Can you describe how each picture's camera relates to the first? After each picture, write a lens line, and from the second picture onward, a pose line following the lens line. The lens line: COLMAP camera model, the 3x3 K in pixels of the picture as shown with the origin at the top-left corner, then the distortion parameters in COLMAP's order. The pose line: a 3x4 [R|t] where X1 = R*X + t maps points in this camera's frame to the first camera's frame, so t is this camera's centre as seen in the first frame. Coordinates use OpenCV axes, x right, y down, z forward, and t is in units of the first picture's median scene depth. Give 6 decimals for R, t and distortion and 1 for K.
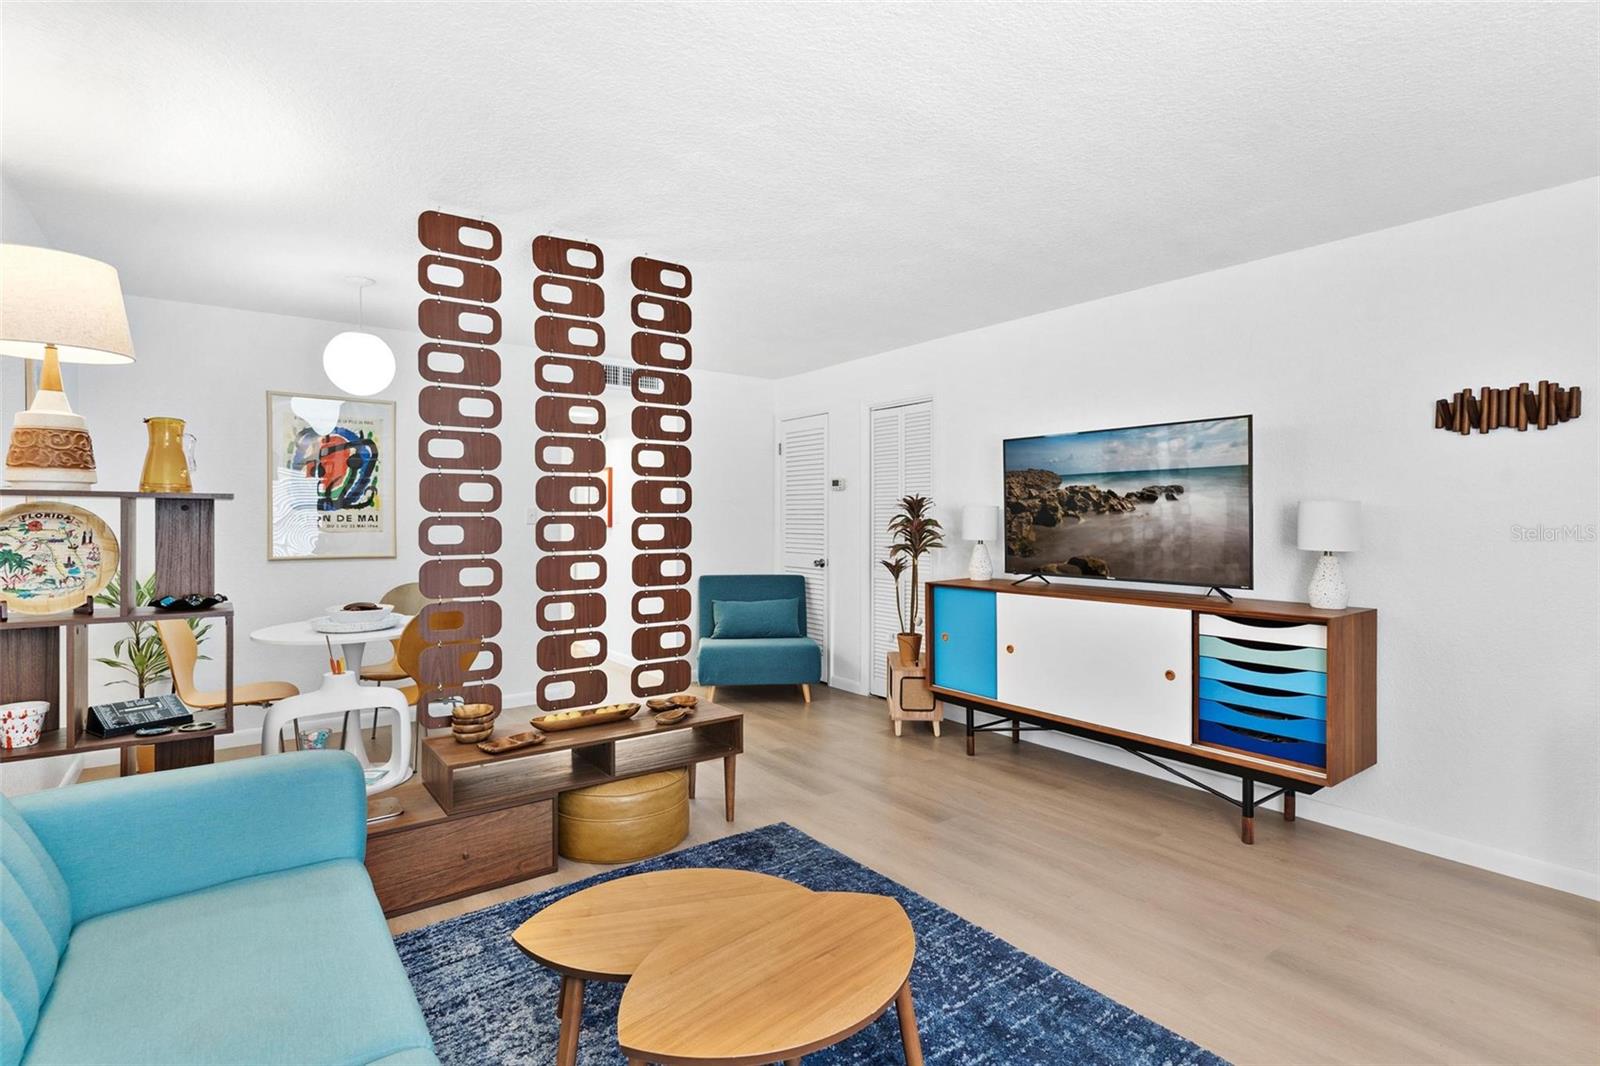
lens RADIAL K [[775.9, 0, 786.8], [0, 775.9, 528.1], [0, 0, 1]] dist [0.000709, 0.000294]
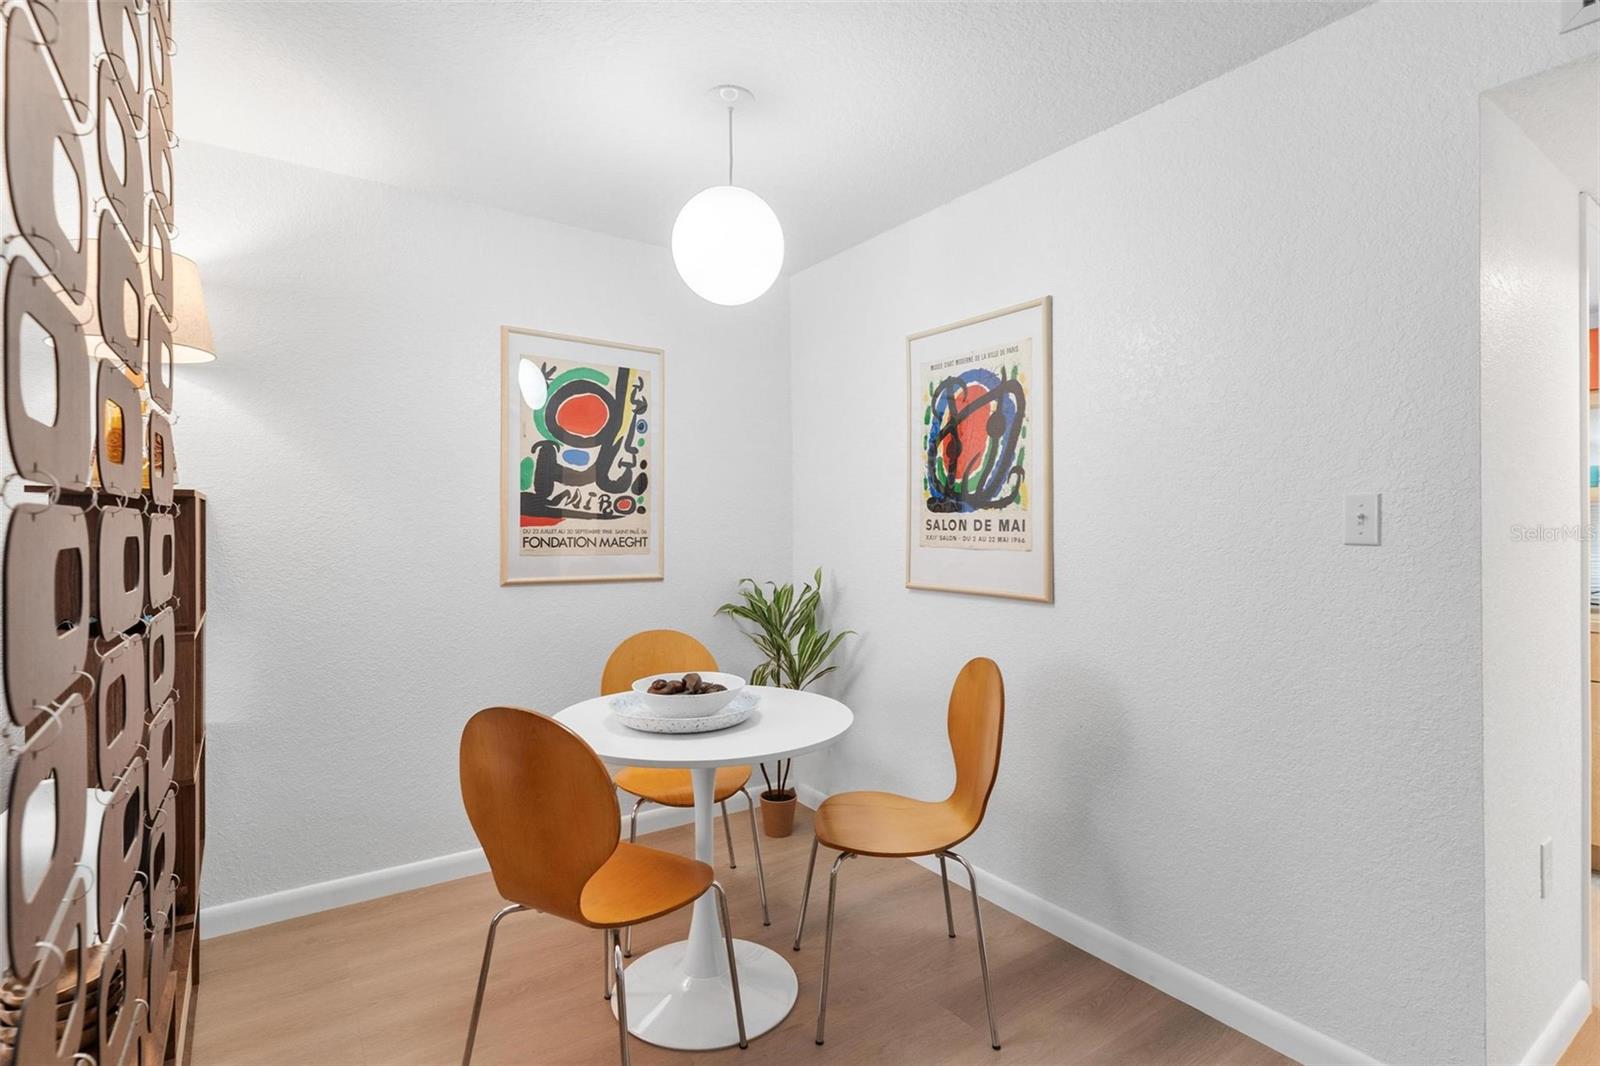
lens RADIAL K [[775.9, 0, 786.7], [0, 775.9, 512.5], [0, 0, 1]] dist [0.000709, 0.000294]
pose [[-0.019638, -0.017248, -0.999658, 0.006930], [-0.019455, 0.999668, -0.016866, -0.009514], [0.999618, 0.019117, -0.019967, 0.866490]]
